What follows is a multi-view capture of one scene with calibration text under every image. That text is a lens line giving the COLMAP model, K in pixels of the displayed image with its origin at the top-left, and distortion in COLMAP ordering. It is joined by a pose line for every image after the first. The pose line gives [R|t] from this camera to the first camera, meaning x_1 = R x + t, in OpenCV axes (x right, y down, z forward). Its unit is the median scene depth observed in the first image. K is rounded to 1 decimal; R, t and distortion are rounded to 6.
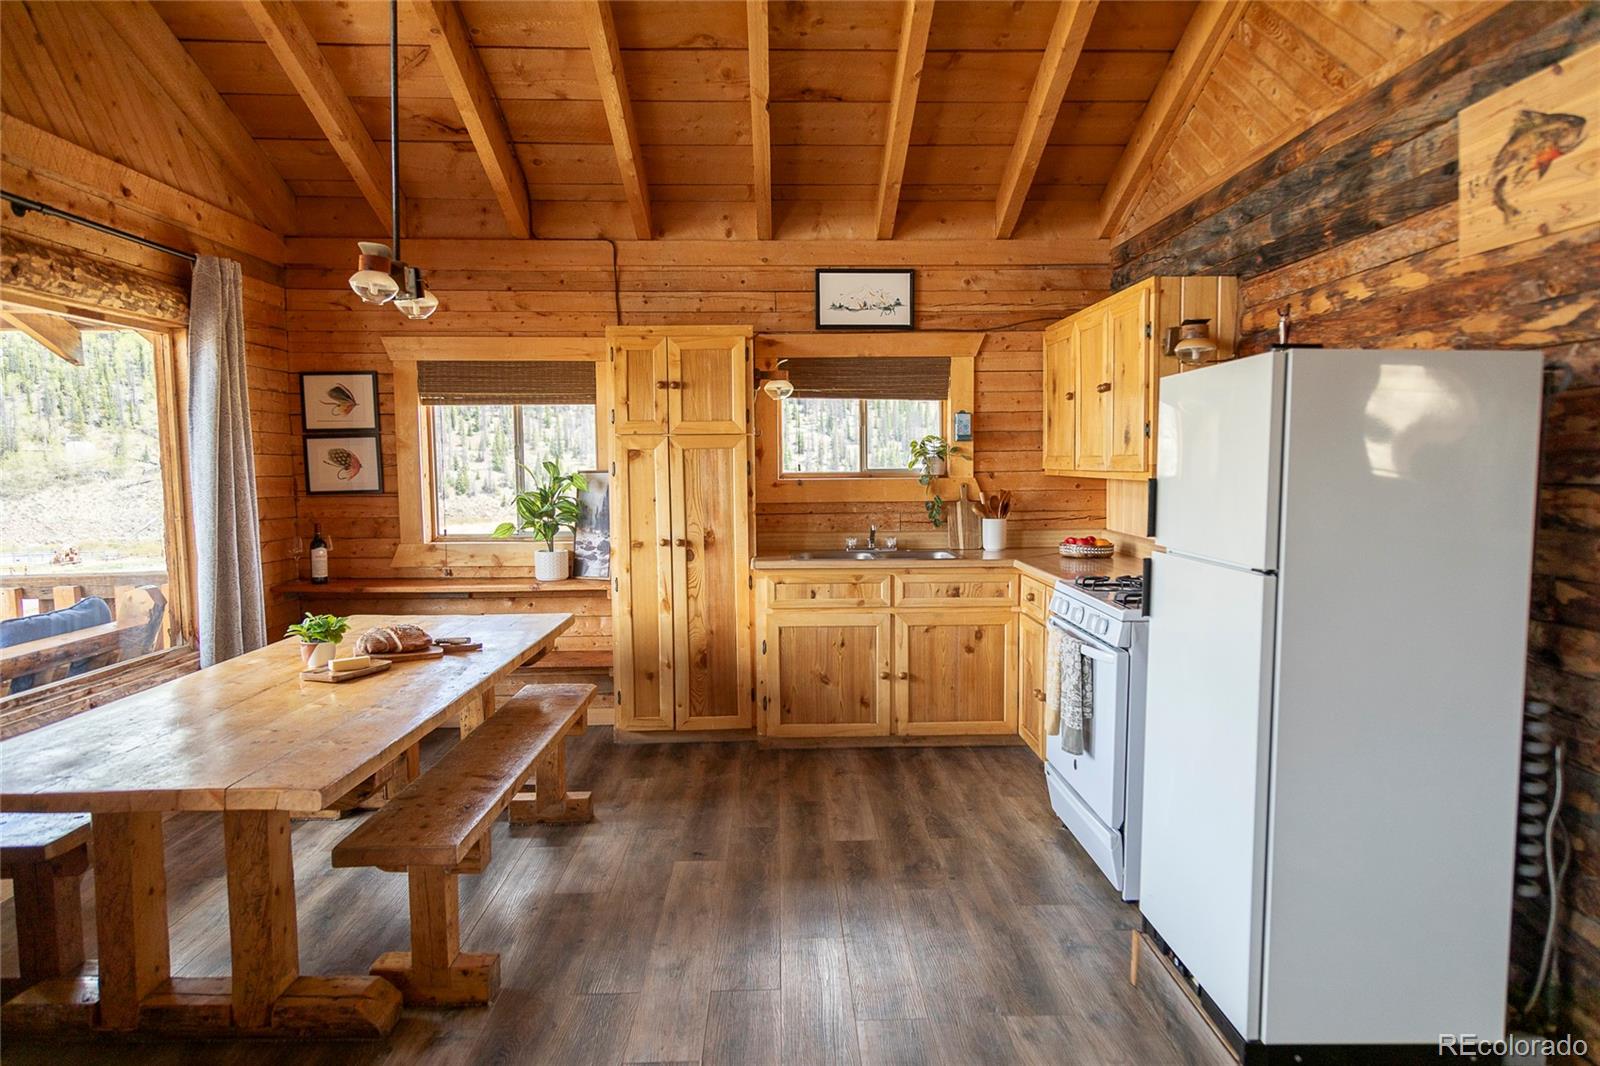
lens RADIAL K [[1051.5, 0, 809.4], [0, 1051.5, 548.6], [0, 0, 1]] dist [0.004374, 0.008714]
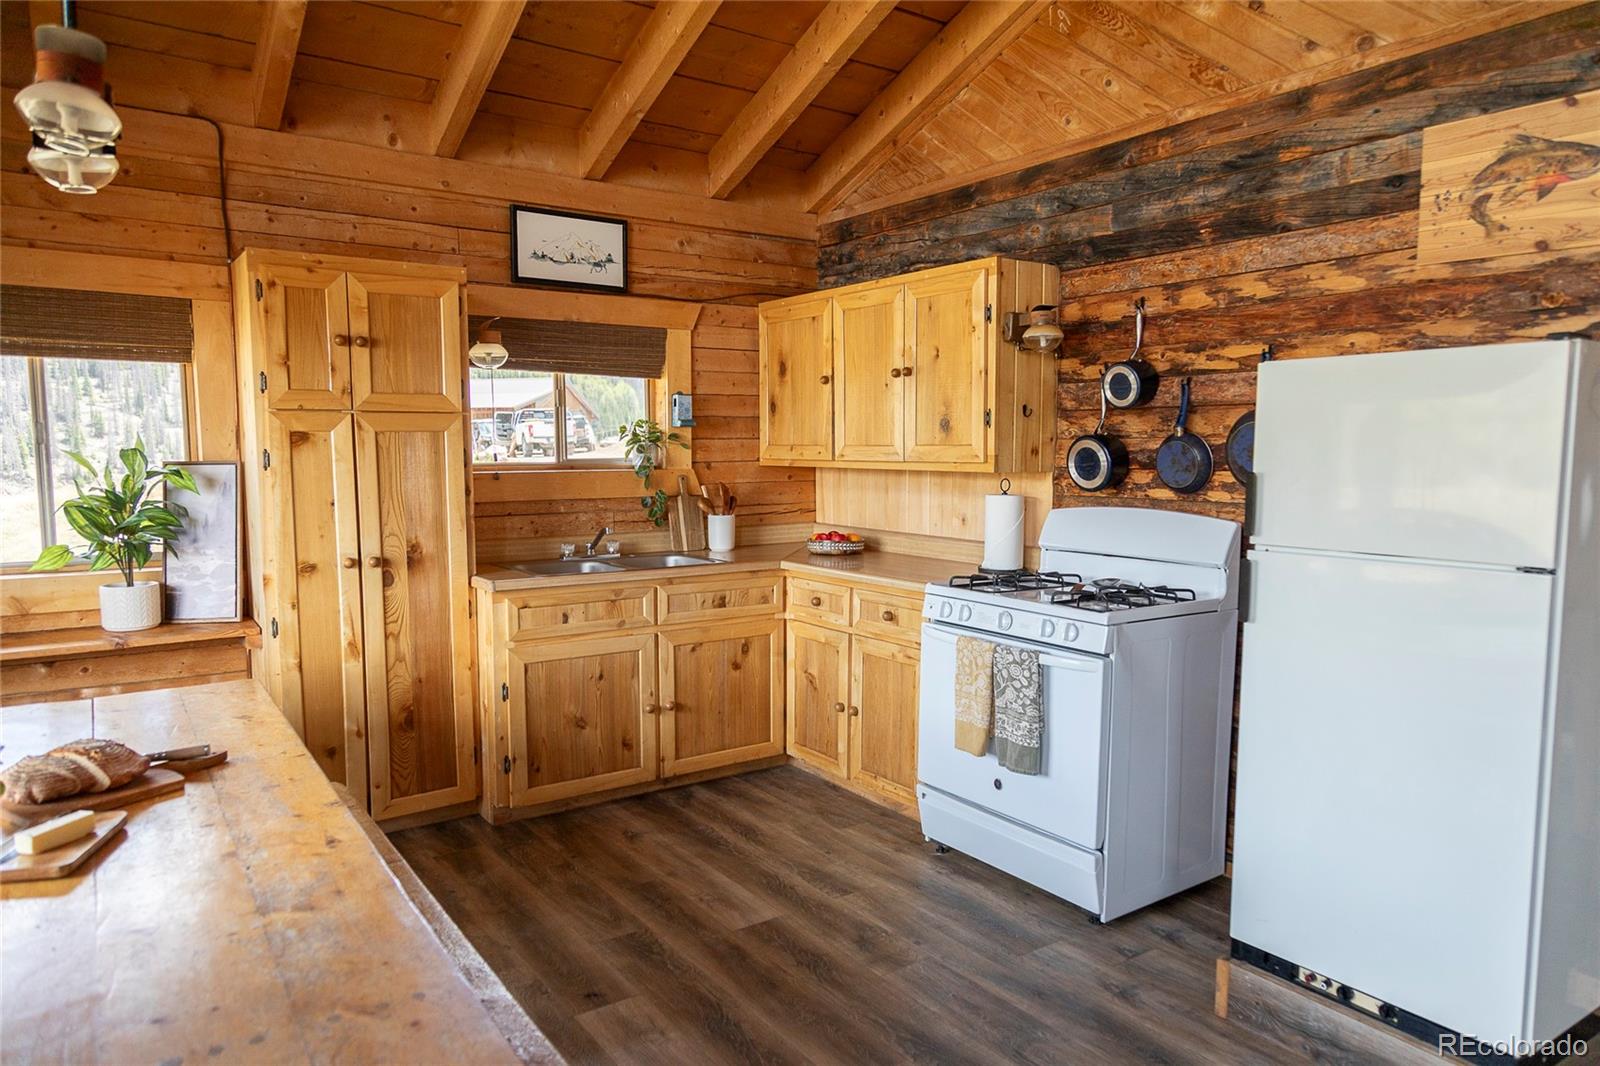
lens RADIAL K [[1051.5, 0, 809.4], [0, 1051.5, 548.6], [0, 0, 1]] dist [0.004374, 0.008714]
pose [[0.834383, -0.047185, 0.549162, -0.318723], [0.040525, 0.998884, 0.024253, -0.023655], [-0.549694, 0.002019, 0.835364, 0.277125]]
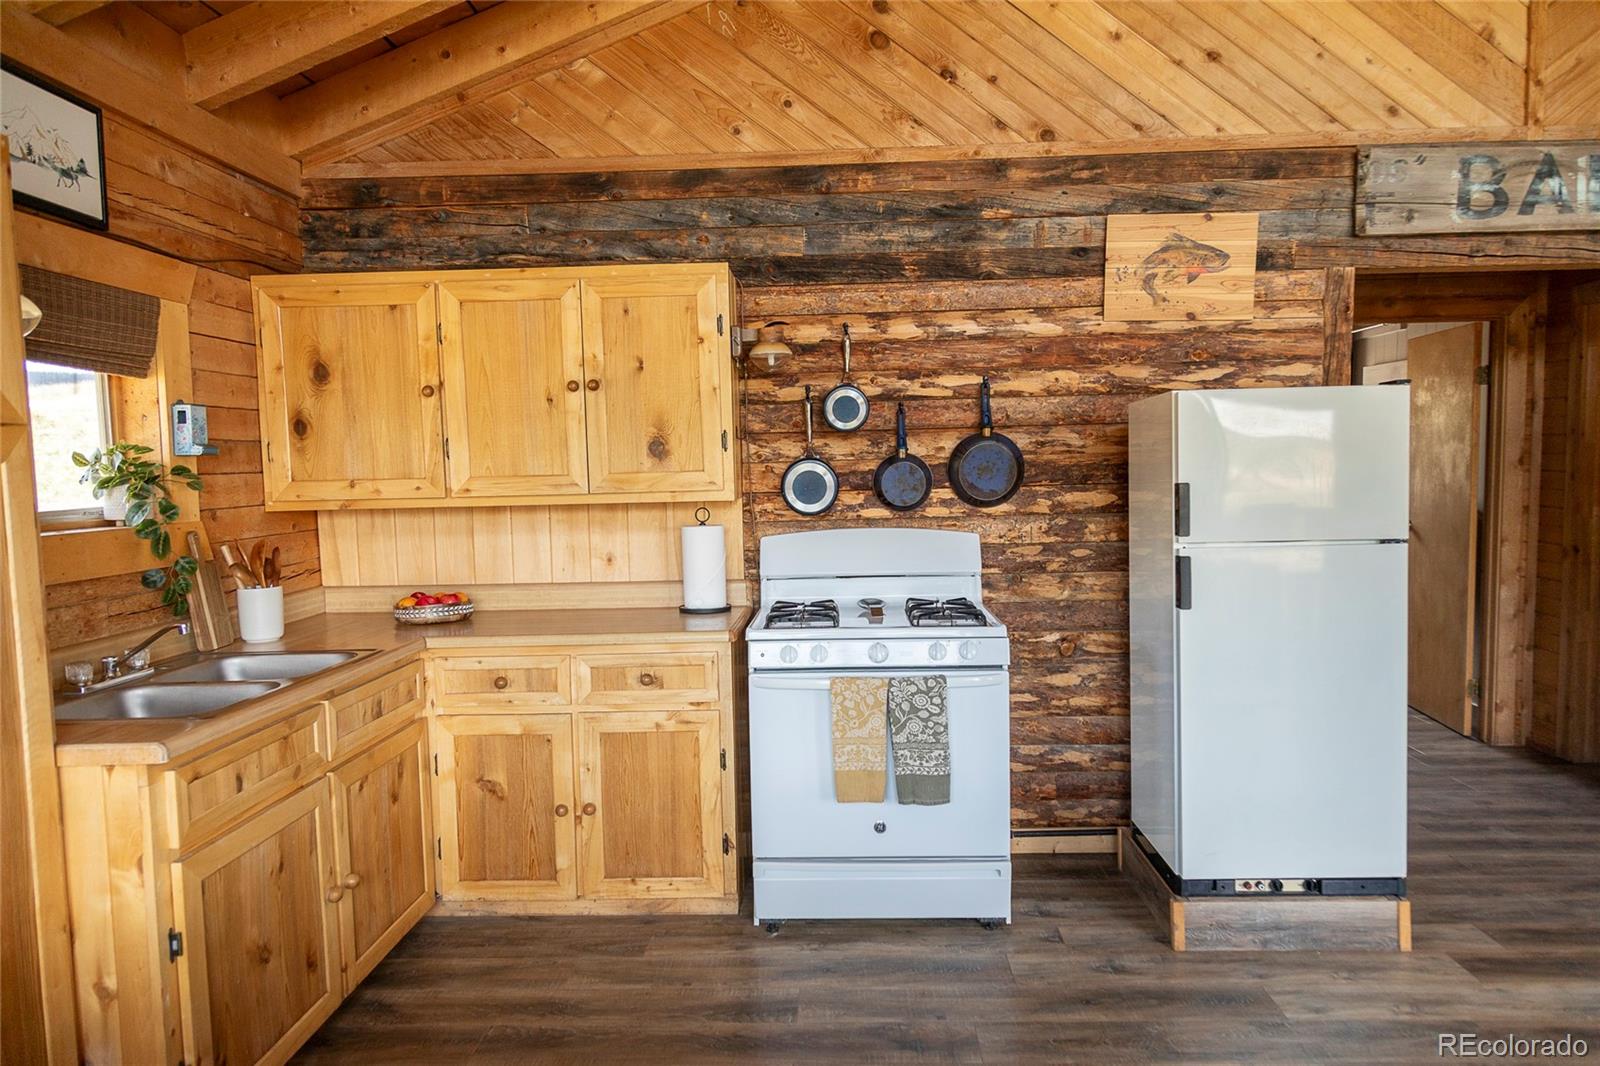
lens RADIAL K [[1051.5, 0, 809.4], [0, 1051.5, 548.6], [0, 0, 1]] dist [0.004374, 0.008714]
pose [[0.060927, -0.074034, 0.995393, -0.498953], [0.107446, 0.991937, 0.067200, -0.071608], [-0.992342, 0.102857, 0.068391, 0.827201]]
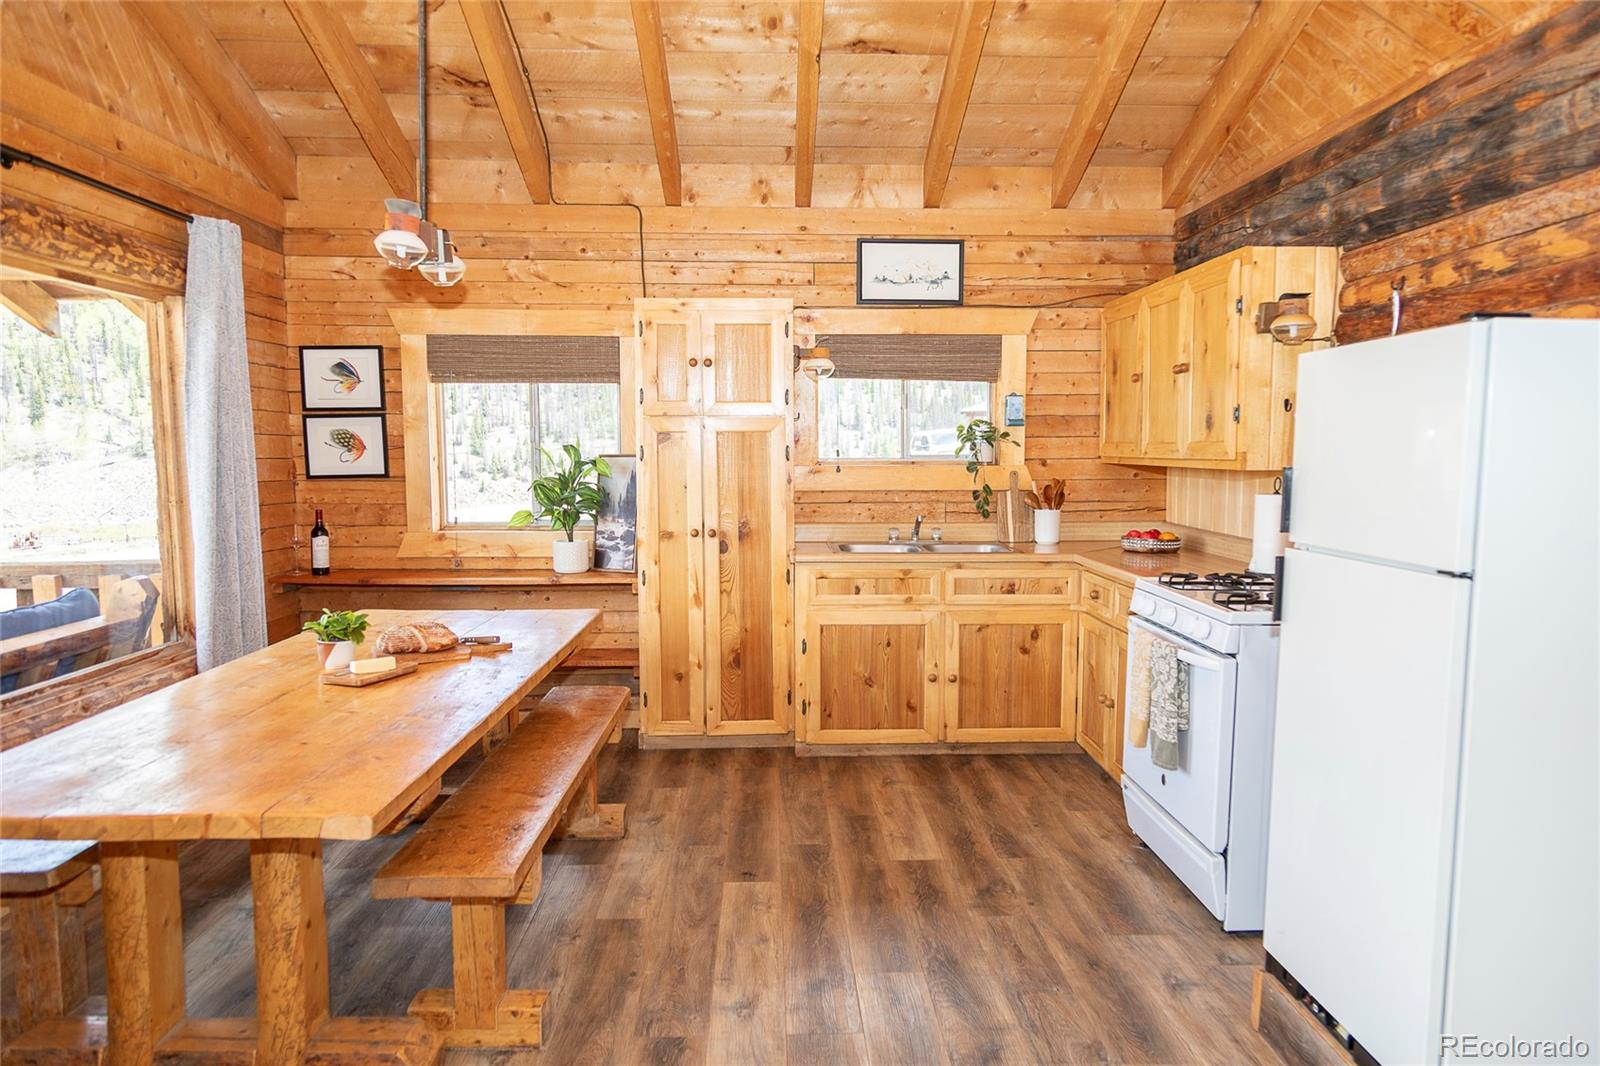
lens RADIAL K [[1091.4, 0, 805.4], [0, 1091.4, 545.8], [0, 0, 1]] dist [0.005793, 0.006625]
pose [[0.999965, 0.006653, 0.005081, -0.054676], [-0.006689, 0.999953, 0.007064, -0.002044], [-0.005034, -0.007098, 0.999962, 0.045378]]
